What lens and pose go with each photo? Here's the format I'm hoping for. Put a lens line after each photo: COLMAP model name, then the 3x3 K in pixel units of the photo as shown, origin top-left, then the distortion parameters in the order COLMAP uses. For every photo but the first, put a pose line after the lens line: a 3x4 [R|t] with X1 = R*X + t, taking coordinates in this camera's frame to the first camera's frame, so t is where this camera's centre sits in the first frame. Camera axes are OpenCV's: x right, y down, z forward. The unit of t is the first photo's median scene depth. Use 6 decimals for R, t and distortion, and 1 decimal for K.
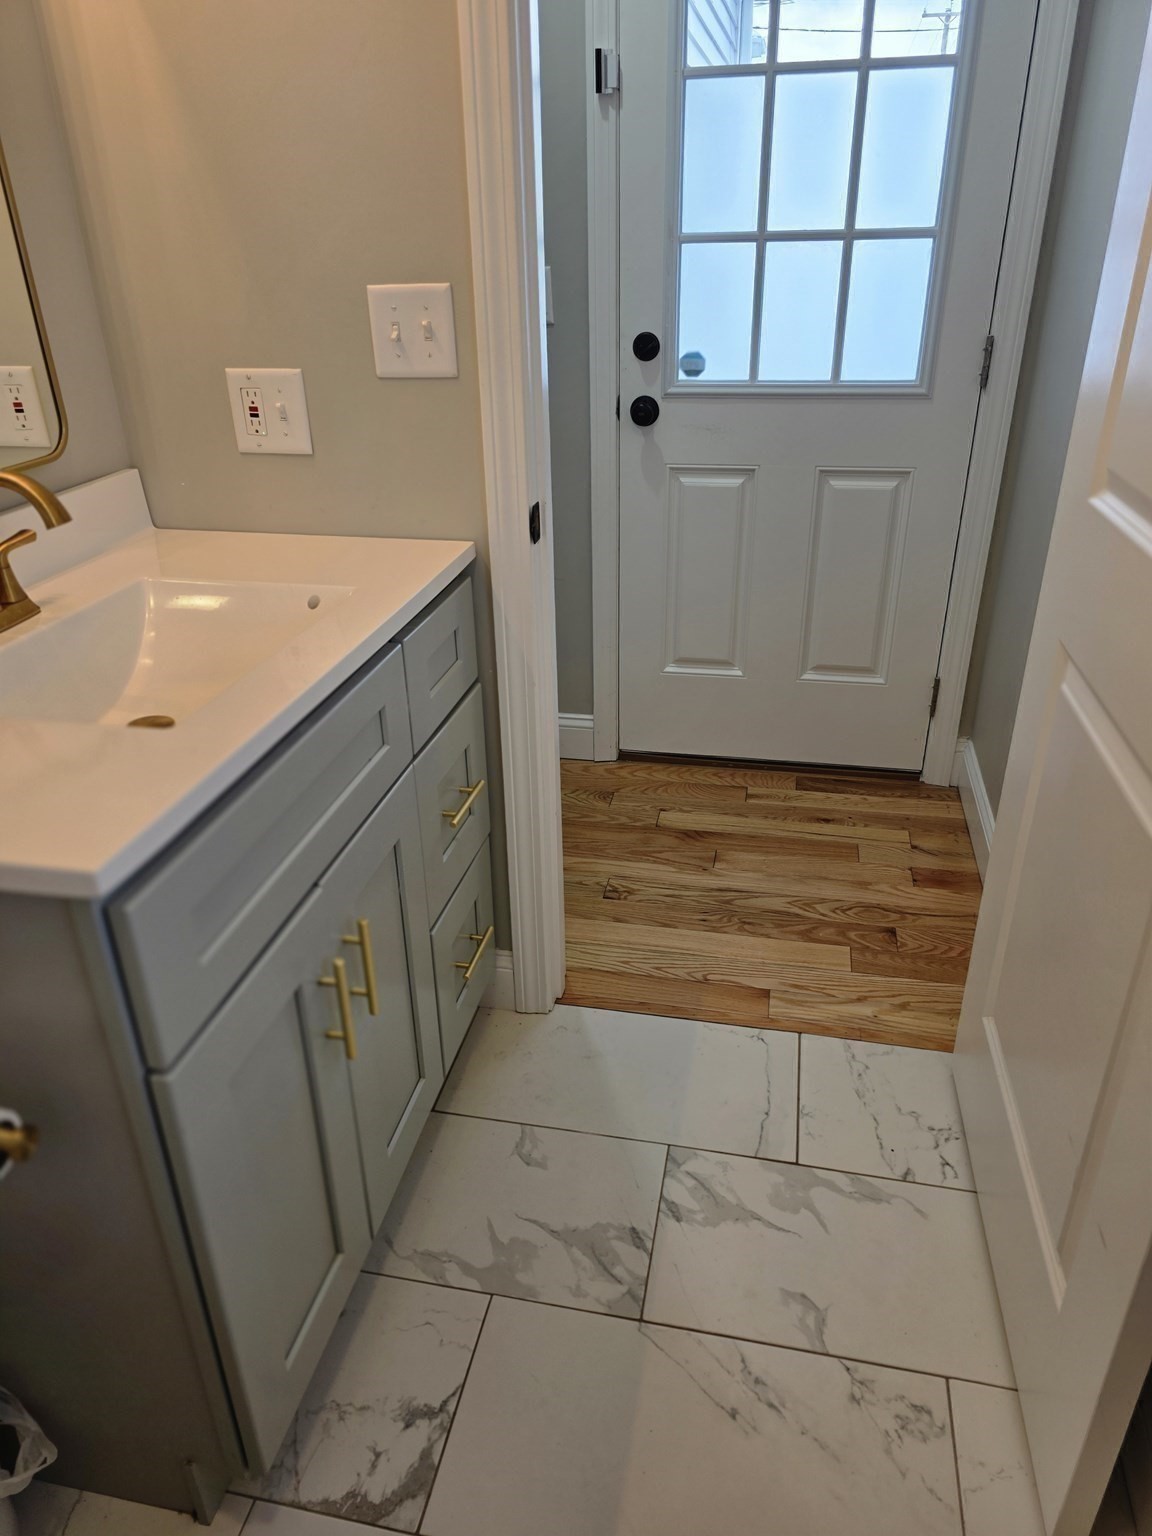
lens RADIAL K [[1047.3, 0, 576.0], [0, 1047.3, 768.0], [0, 0, 1]] dist [0.040439, 0.000810]
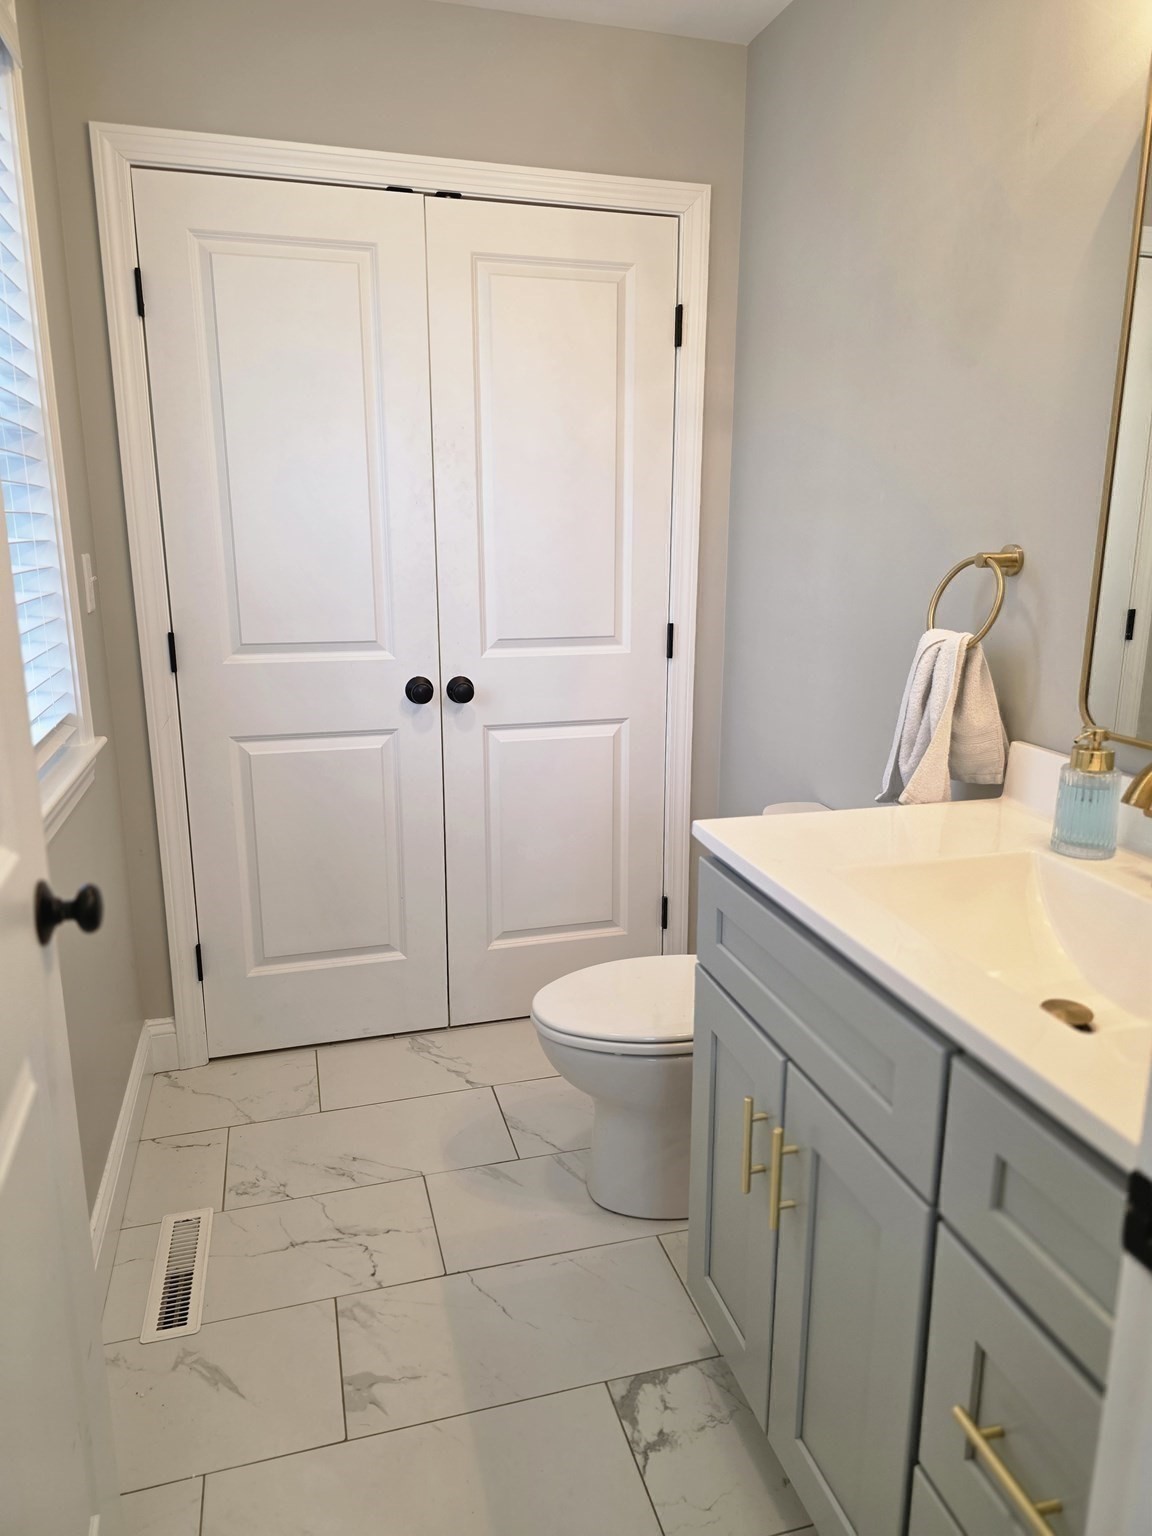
lens RADIAL K [[1047.3, 0, 576.0], [0, 1047.3, 768.0], [0, 0, 1]] dist [0.040439, 0.000810]
pose [[-0.884563, 0.130981, -0.447652, 0.384398], [-0.193033, 0.770903, 0.606998, -0.709509], [0.424602, 0.623340, -0.656629, 1.319996]]
